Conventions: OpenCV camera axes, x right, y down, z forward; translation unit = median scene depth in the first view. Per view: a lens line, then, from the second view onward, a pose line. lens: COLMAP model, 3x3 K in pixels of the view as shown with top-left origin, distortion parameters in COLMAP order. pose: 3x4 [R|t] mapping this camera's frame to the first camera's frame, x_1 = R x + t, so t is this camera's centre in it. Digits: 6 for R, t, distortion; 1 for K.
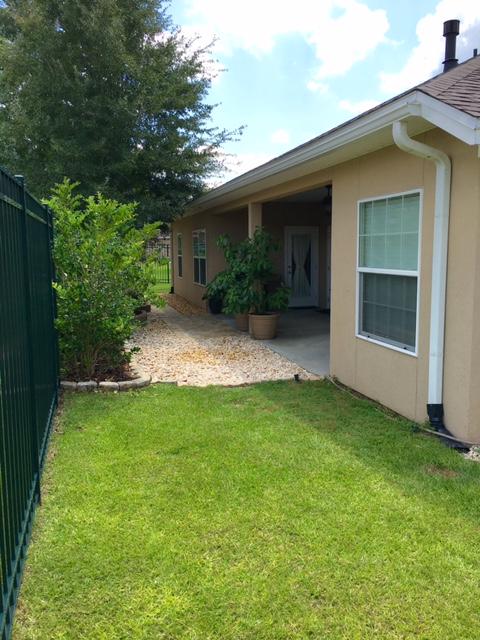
lens RADIAL K [[540.3, 0, 240.6], [0, 540.3, 314.6], [0, 0, 1]] dist [0.083673, -0.148592]
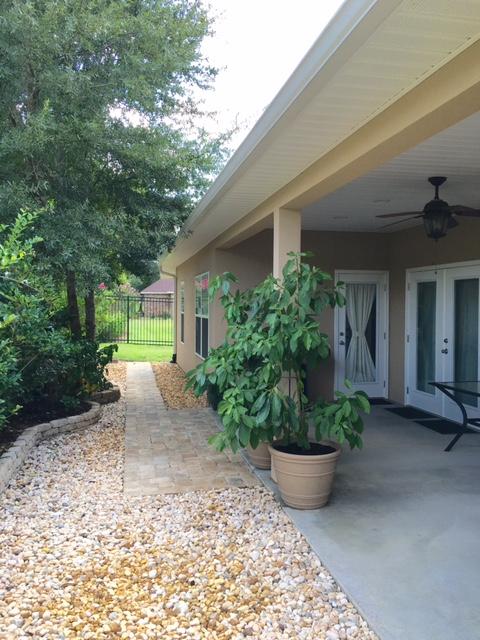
lens RADIAL K [[540.3, 0, 240.6], [0, 540.3, 314.6], [0, 0, 1]] dist [0.083673, -0.148592]
pose [[0.998194, 0.016396, -0.057786, 0.013038], [-0.022402, 0.994233, -0.104873, -0.053645], [0.055733, 0.105978, 0.992805, 0.469933]]
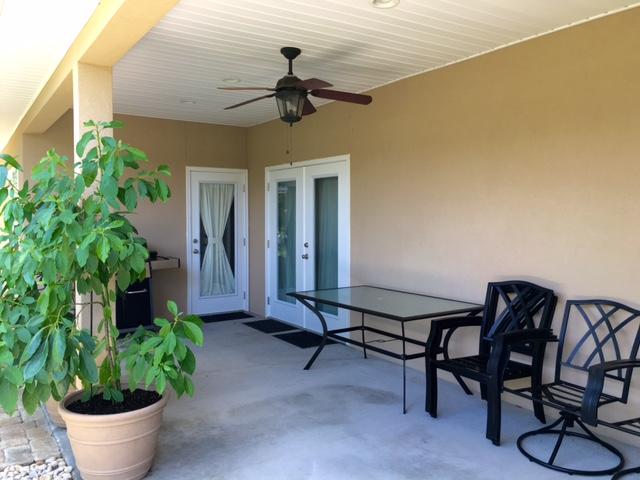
lens RADIAL K [[536.7, 0, 314.1], [0, 536.7, 236.3], [0, 0, 1]] dist [0.010208, 0.004254]
pose [[0.953009, -0.002025, 0.302937, 0.051438], [0.027835, 0.996333, -0.080906, -0.058425], [-0.301662, 0.085536, 0.949570, 0.572760]]
